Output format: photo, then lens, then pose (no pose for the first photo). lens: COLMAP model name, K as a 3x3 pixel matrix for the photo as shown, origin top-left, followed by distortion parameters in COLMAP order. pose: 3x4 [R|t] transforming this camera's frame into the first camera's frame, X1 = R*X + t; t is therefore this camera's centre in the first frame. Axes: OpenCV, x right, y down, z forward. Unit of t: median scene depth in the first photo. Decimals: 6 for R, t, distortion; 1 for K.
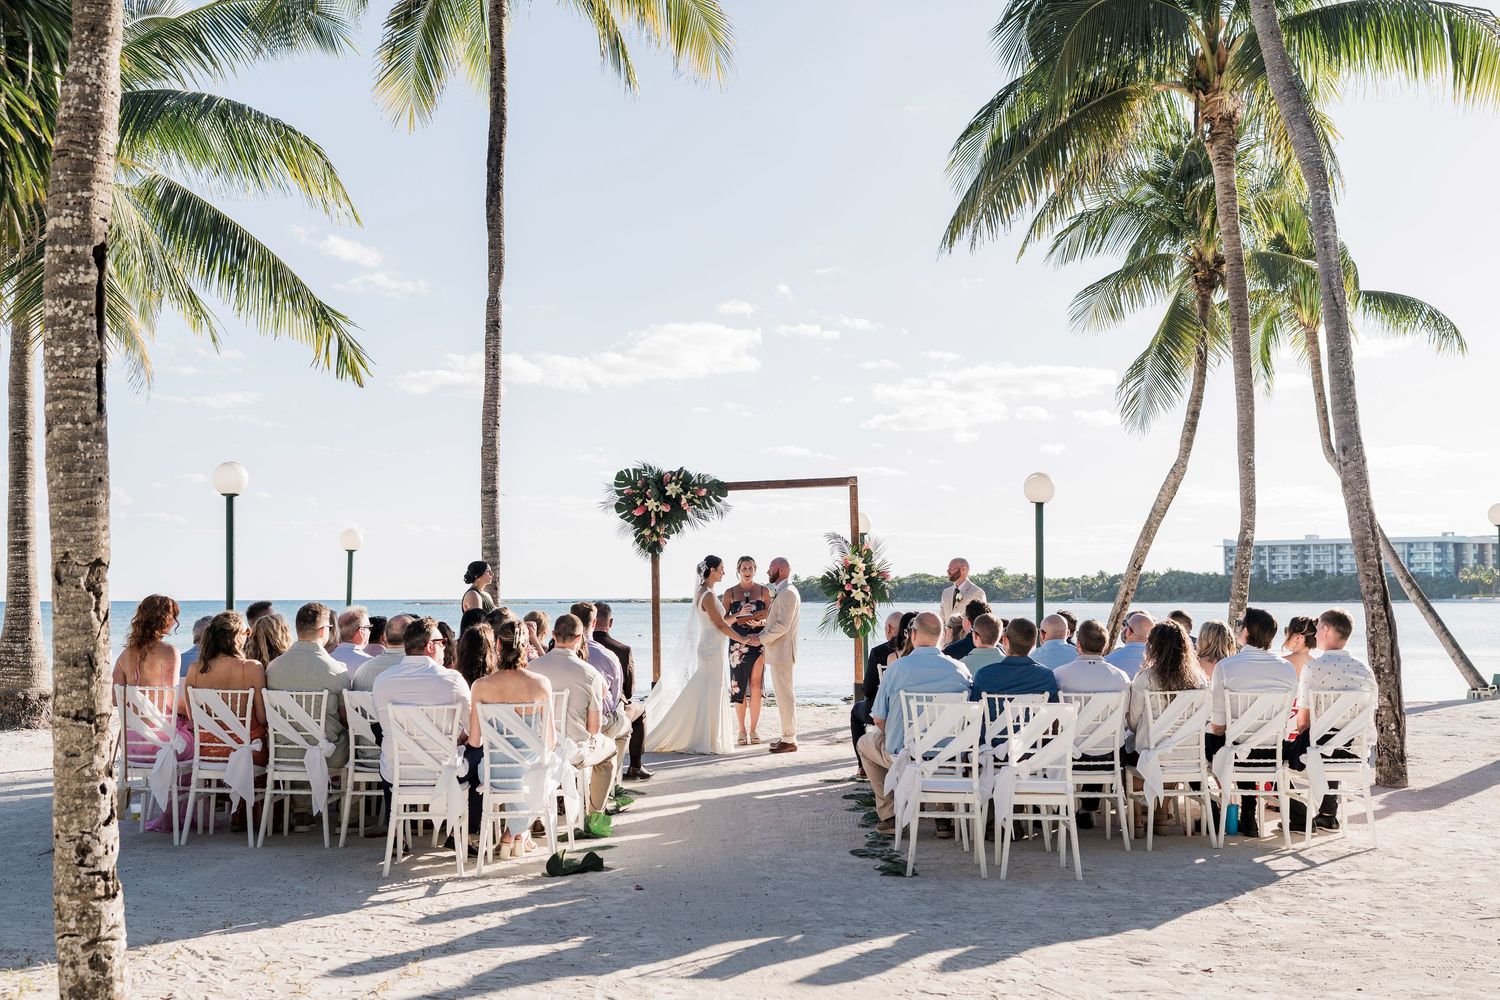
lens RADIAL K [[1508.5, 0, 713.2], [0, 1508.5, 504.2], [0, 0, 1]] dist [-0.016400, 0.011136]
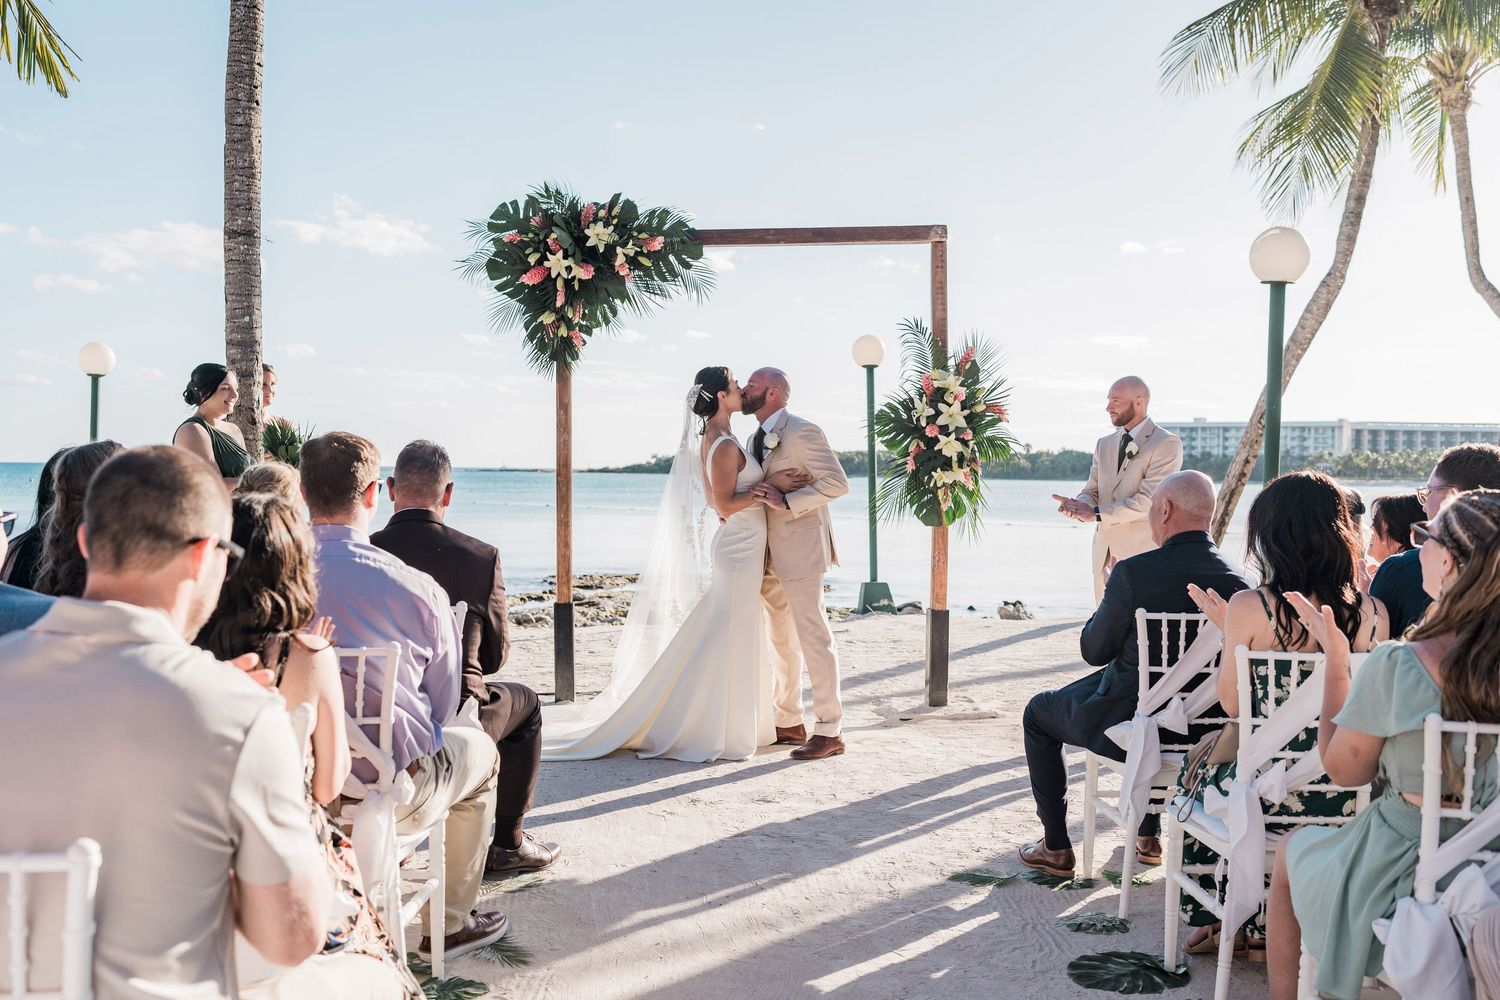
lens RADIAL K [[1501.0, 0, 740.4], [0, 1501.0, 505.0], [0, 0, 1]] dist [-0.016419, -0.008836]
pose [[0.996517, 0.014824, 0.082064, -0.019433], [-0.021796, 0.996166, 0.084730, 0.037471], [-0.080493, -0.086224, 0.993019, 0.478026]]
